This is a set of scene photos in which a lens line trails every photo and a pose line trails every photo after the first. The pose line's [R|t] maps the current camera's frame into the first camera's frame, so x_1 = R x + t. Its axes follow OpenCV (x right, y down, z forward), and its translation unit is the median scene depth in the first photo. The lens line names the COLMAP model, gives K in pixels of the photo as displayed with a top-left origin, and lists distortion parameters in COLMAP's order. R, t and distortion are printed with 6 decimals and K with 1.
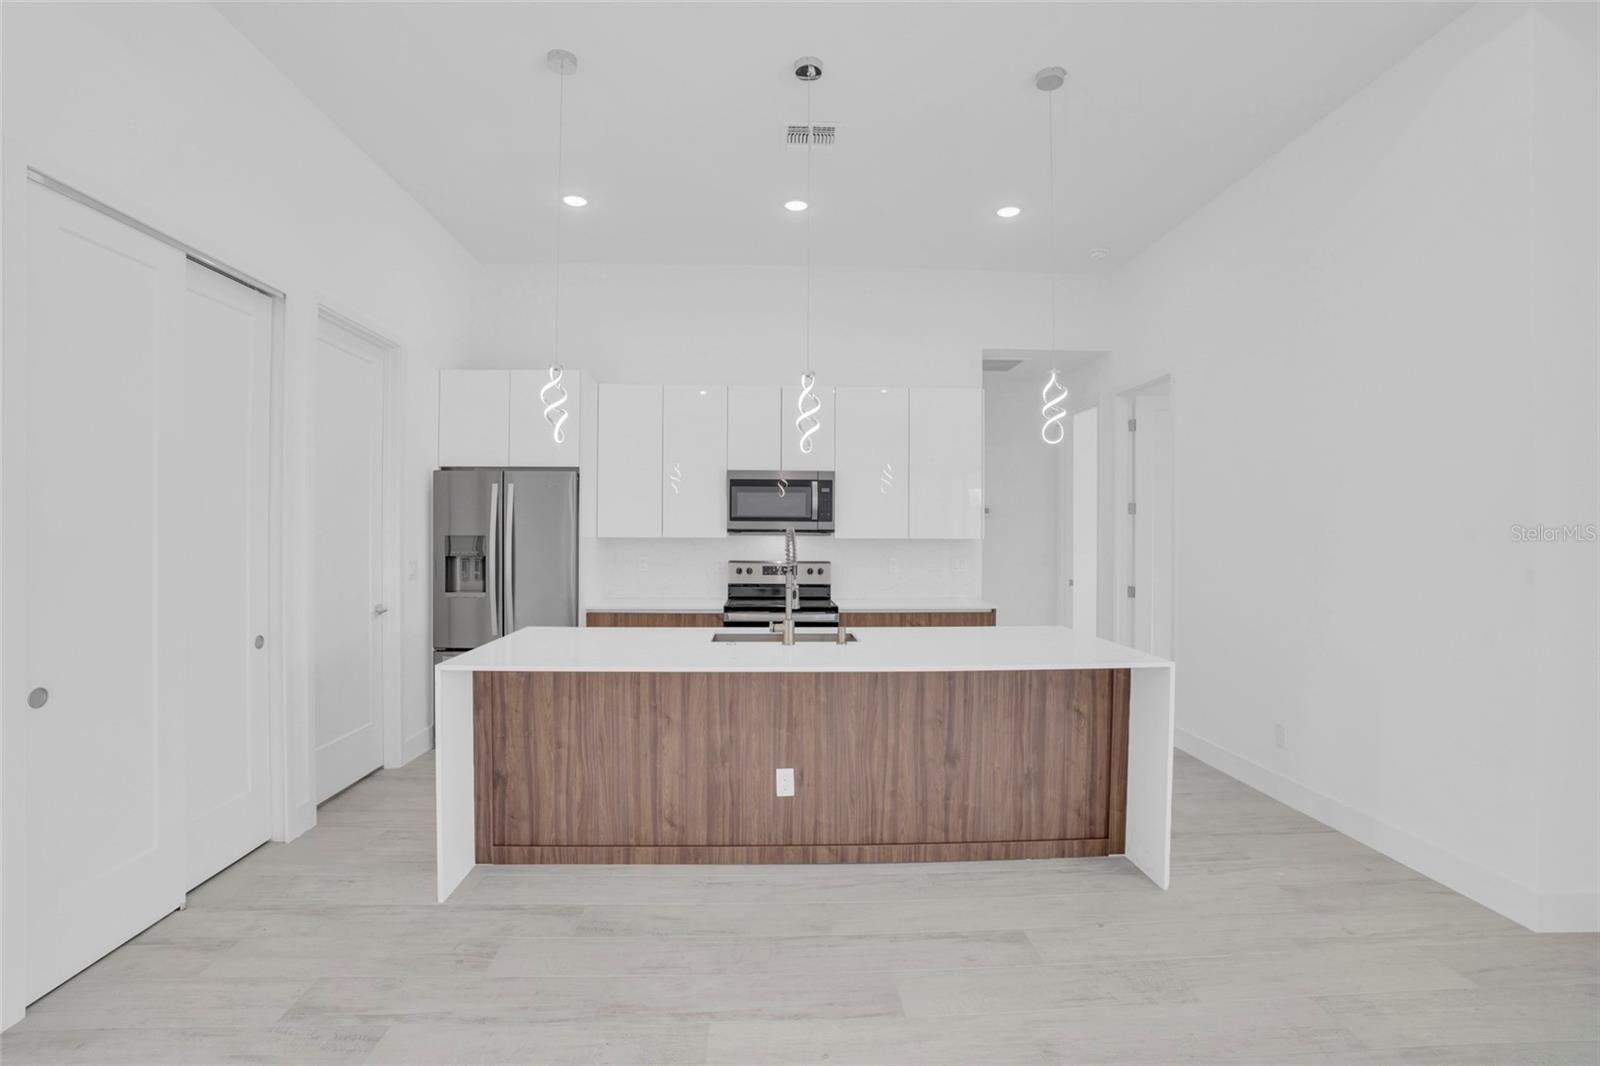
lens RADIAL K [[738.6, 0, 796.6], [0, 738.6, 531.8], [0, 0, 1]] dist [-0.070295, 0.026365]
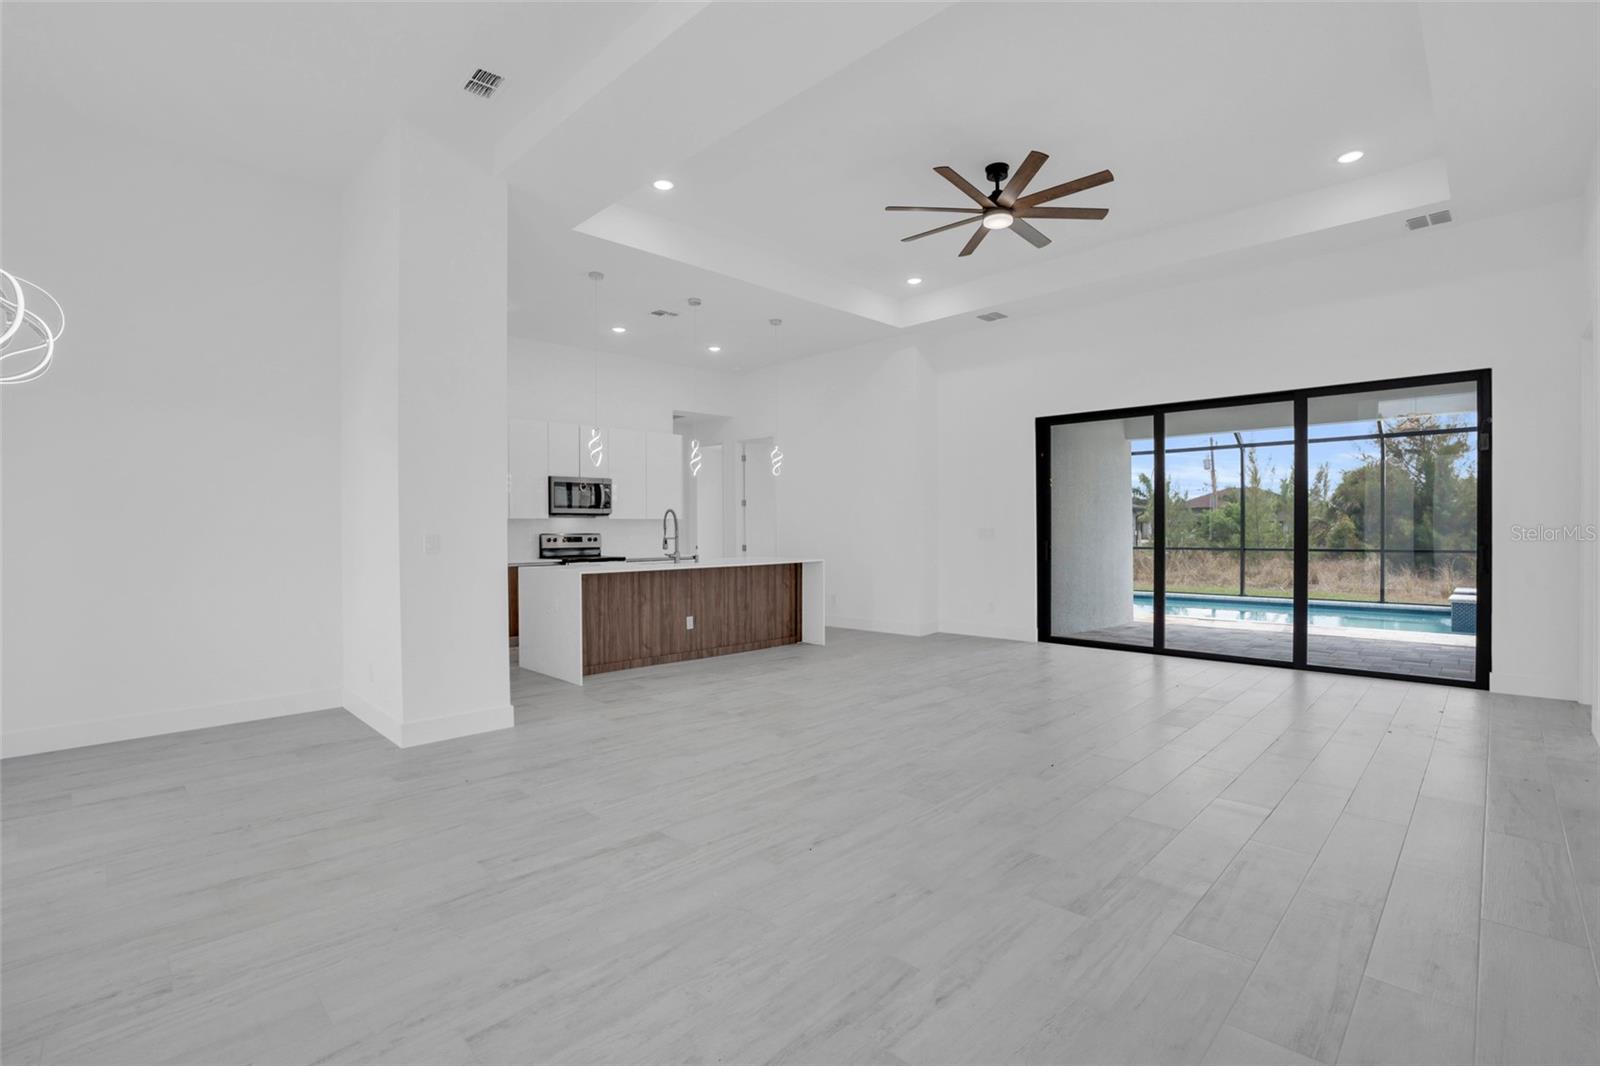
lens RADIAL K [[741.8, 0, 800.0], [0, 741.8, 533.0], [0, 0, 1]] dist [-0.000168, 0.000082]
pose [[0.731473, -0.012040, 0.681765, -1.303426], [0.010112, 0.999926, 0.006809, 0.056715], [-0.681796, 0.001913, 0.731540, -0.878034]]
